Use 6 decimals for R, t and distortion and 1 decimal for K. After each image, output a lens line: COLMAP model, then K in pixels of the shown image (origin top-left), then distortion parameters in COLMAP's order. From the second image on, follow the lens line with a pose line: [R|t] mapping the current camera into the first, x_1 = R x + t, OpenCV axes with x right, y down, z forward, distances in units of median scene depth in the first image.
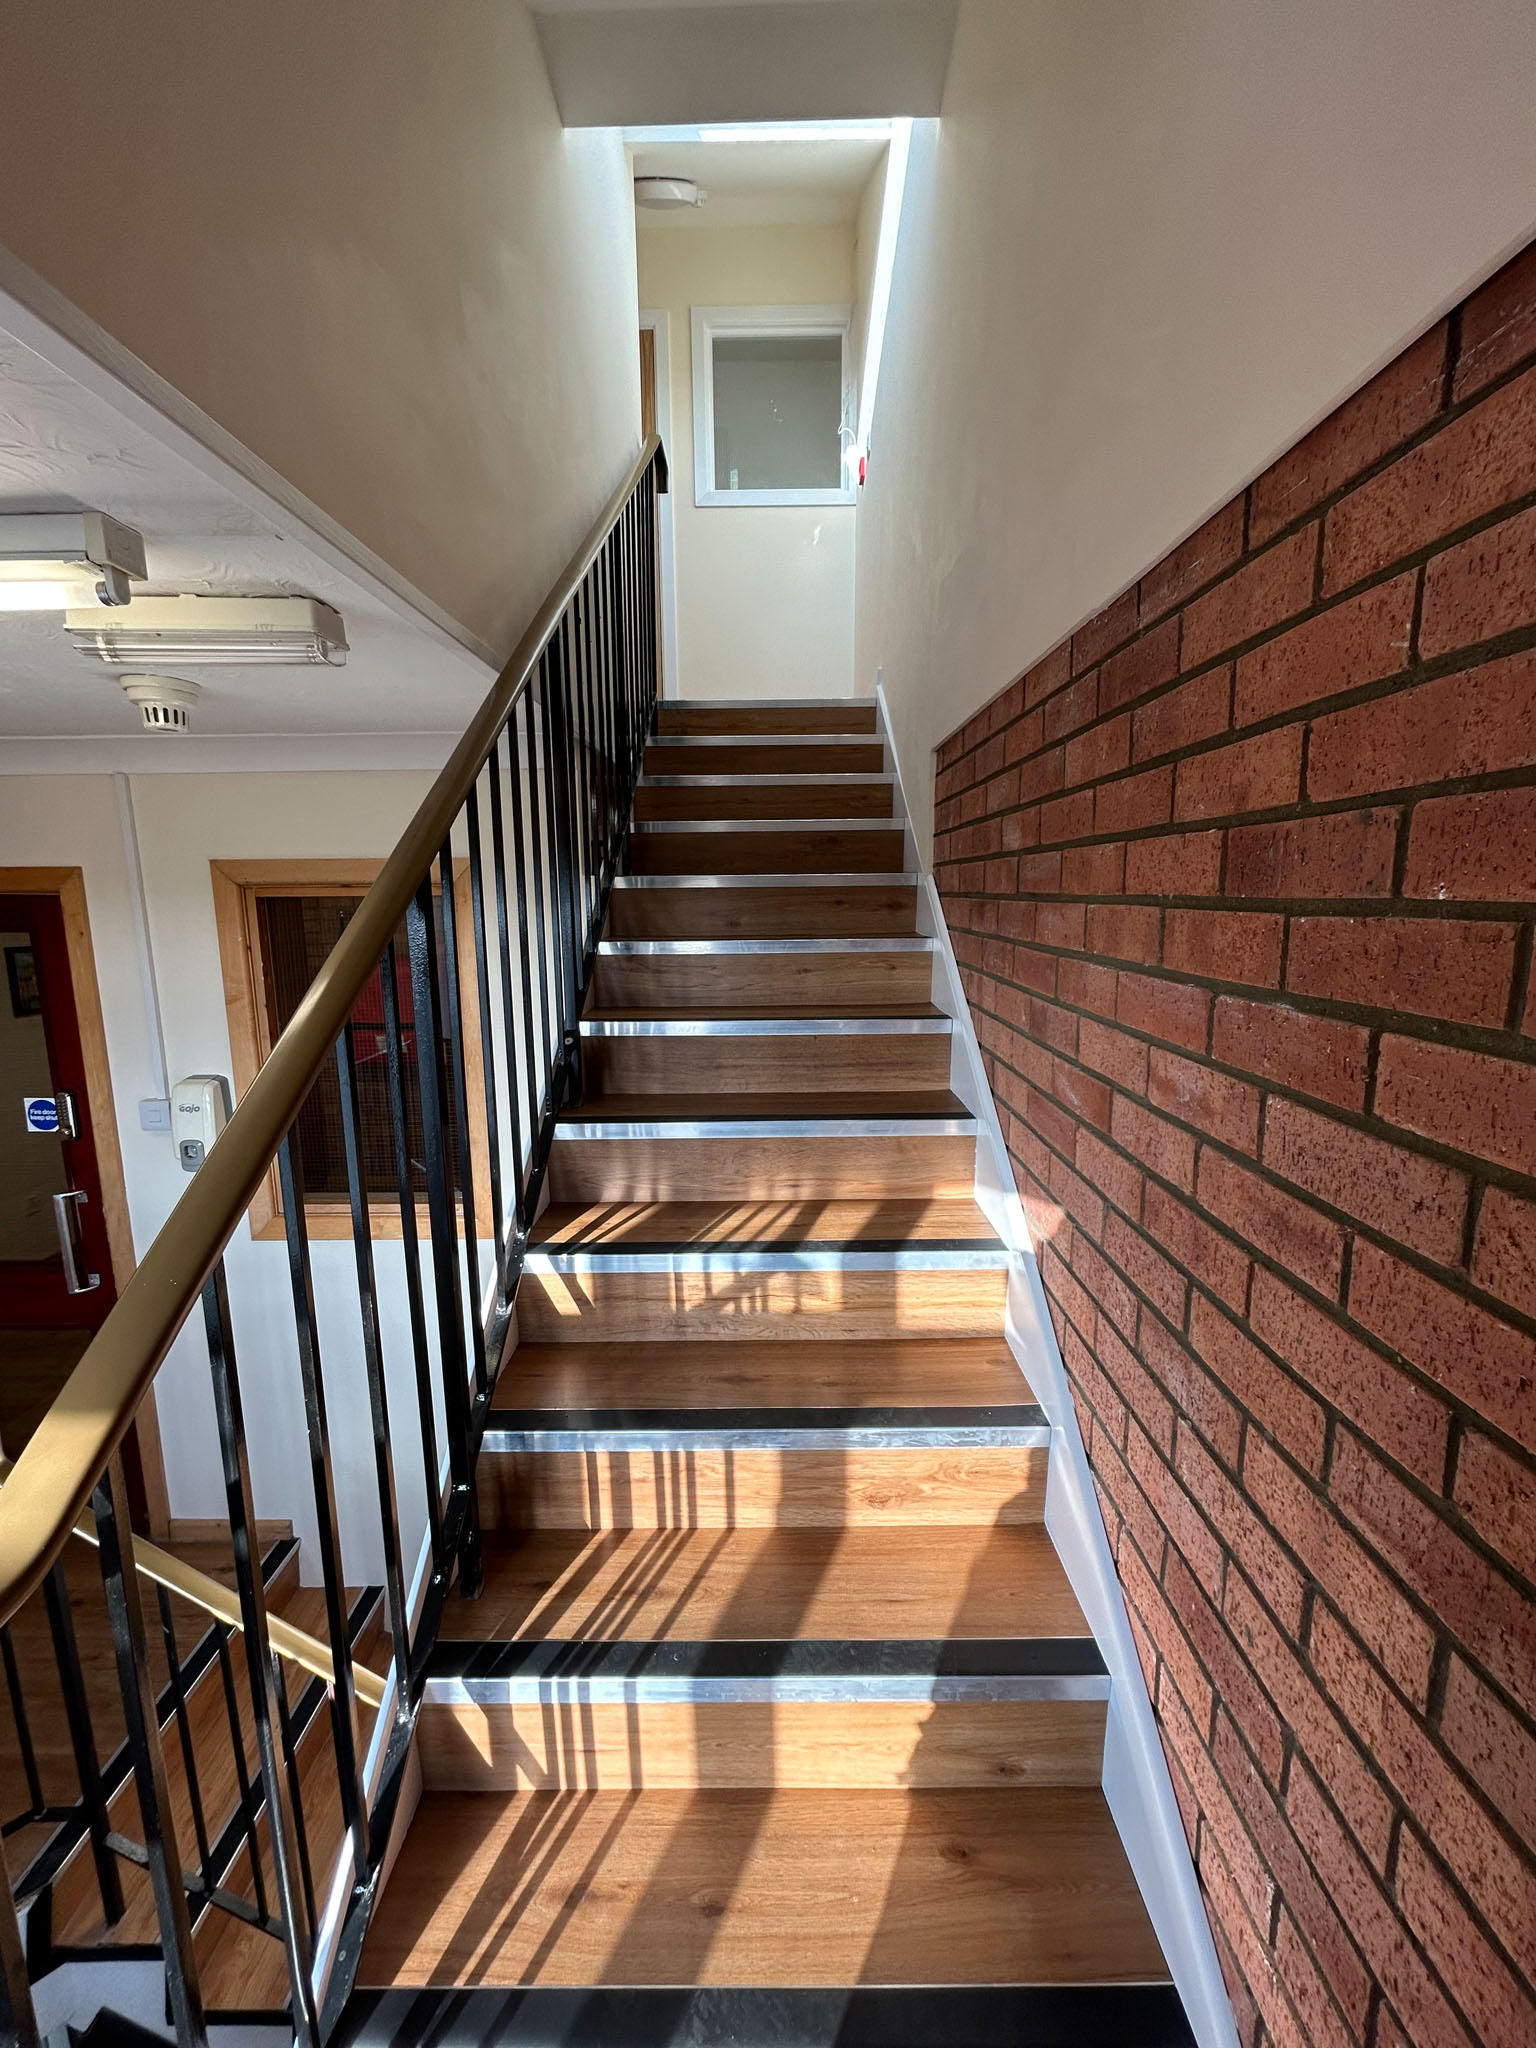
lens RADIAL K [[813.5, 0, 774.6], [0, 813.5, 1023.3], [0, 0, 1]] dist [-0.000190, -0.001053]
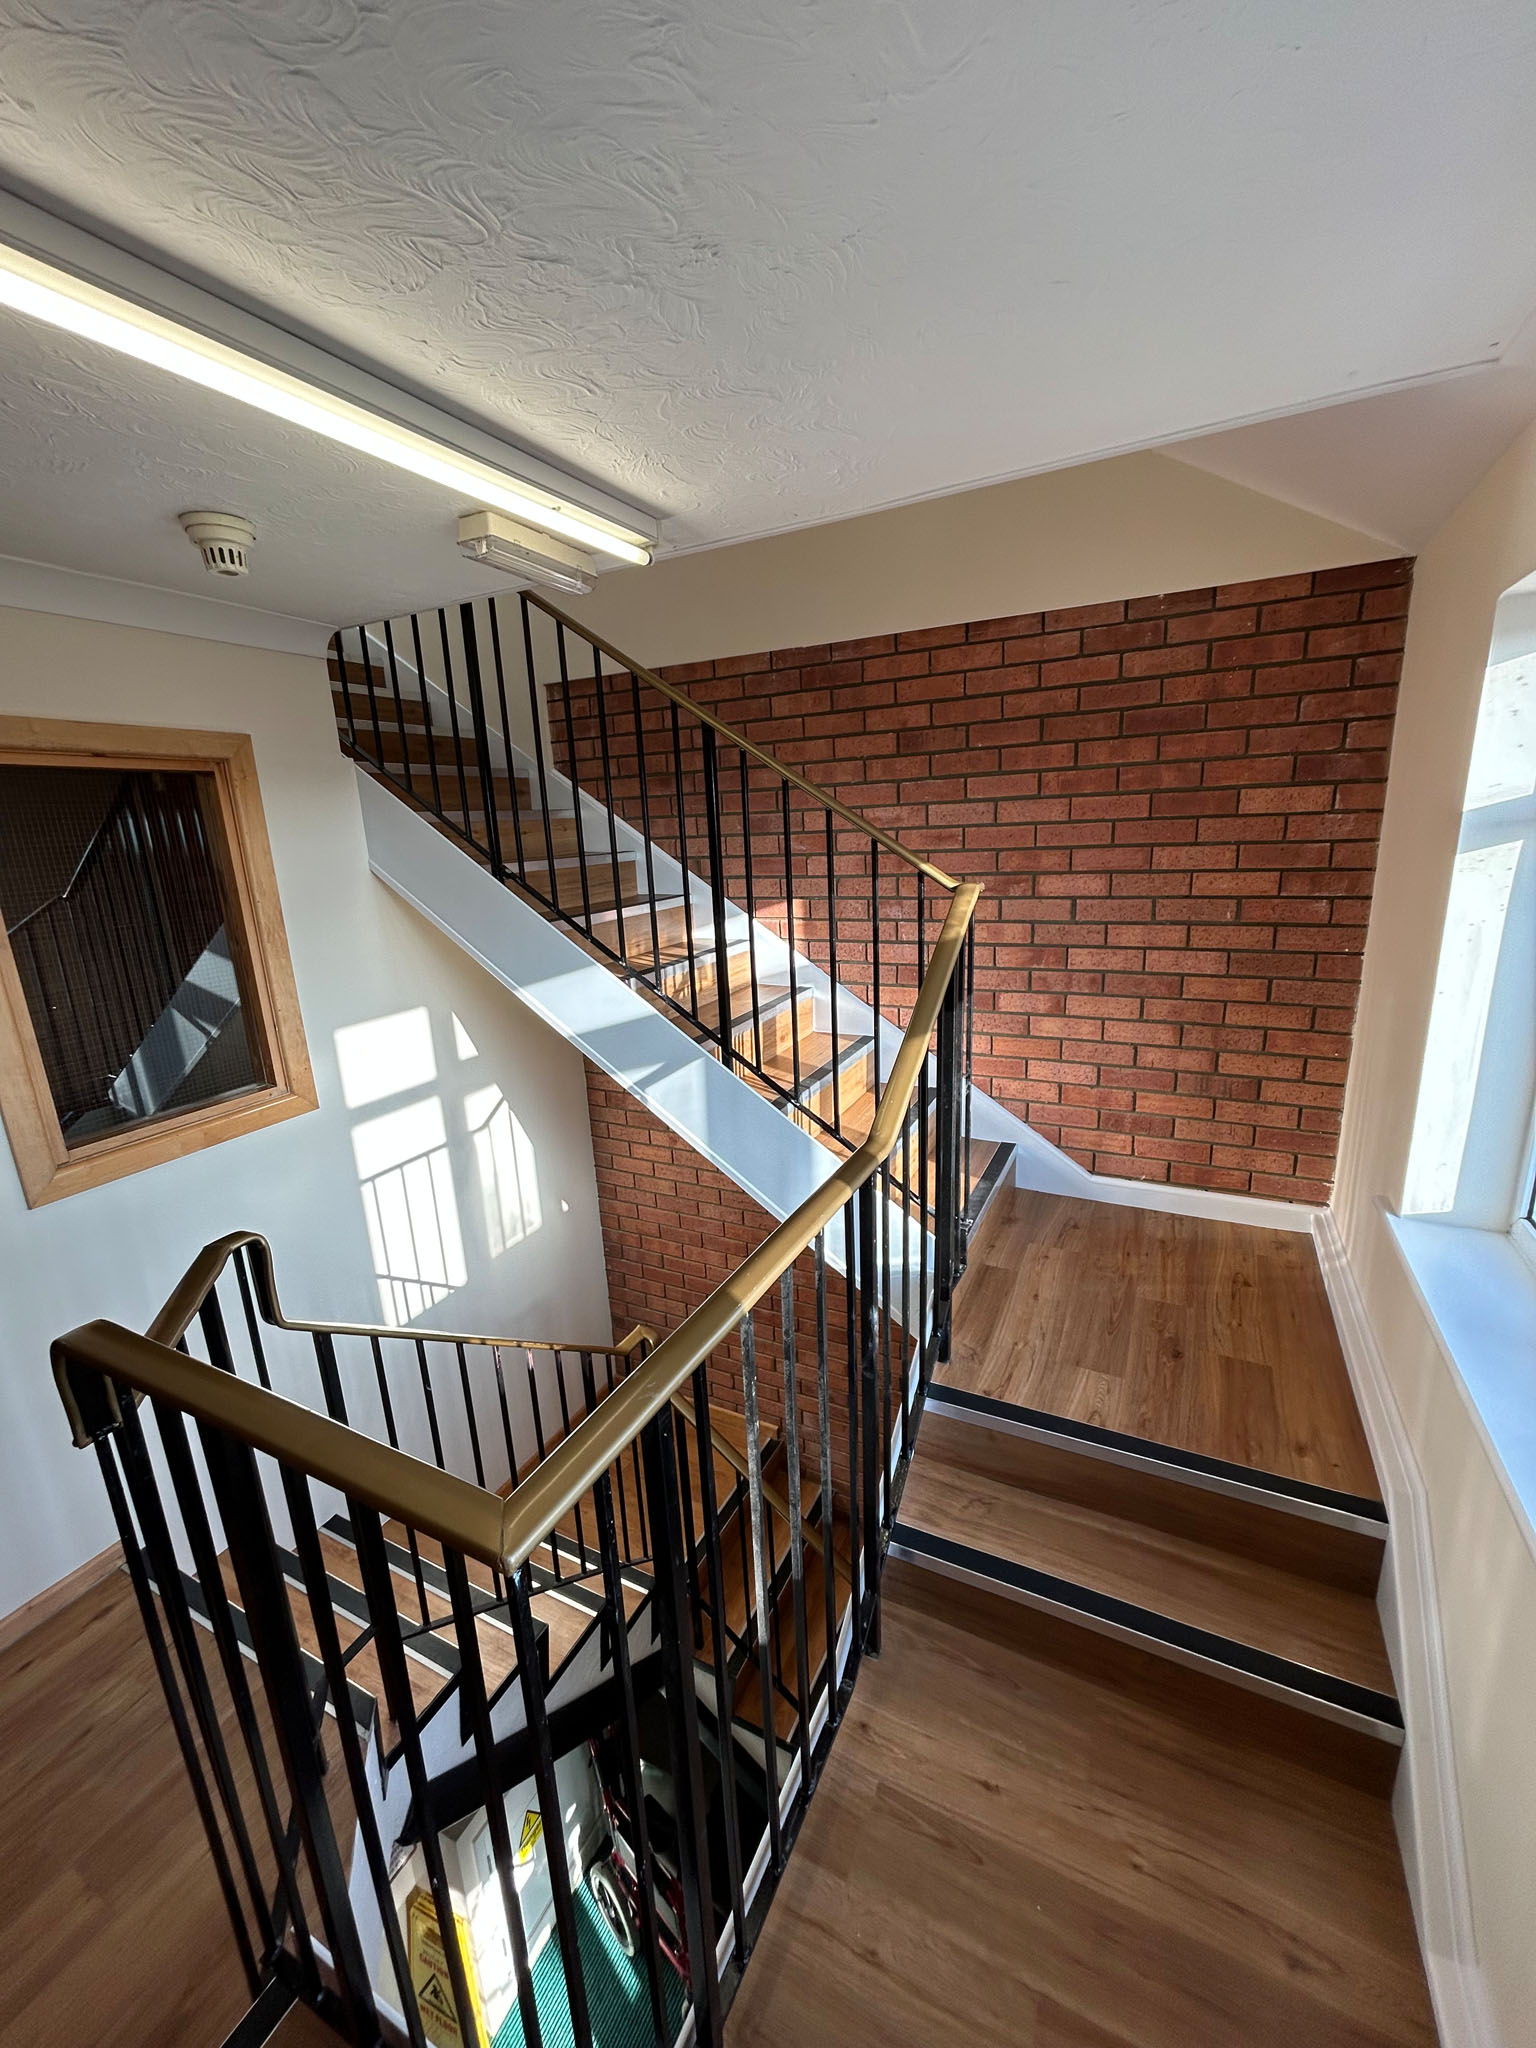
lens RADIAL K [[813.5, 0, 762.7], [0, 813.5, 1016.1], [0, 0, 1]] dist [-0.000190, -0.001053]
pose [[0.468243, -0.224455, 0.854616, -1.715256], [0.185492, 0.970616, 0.153290, 0.169690], [-0.863910, 0.086748, 0.496119, -0.059278]]
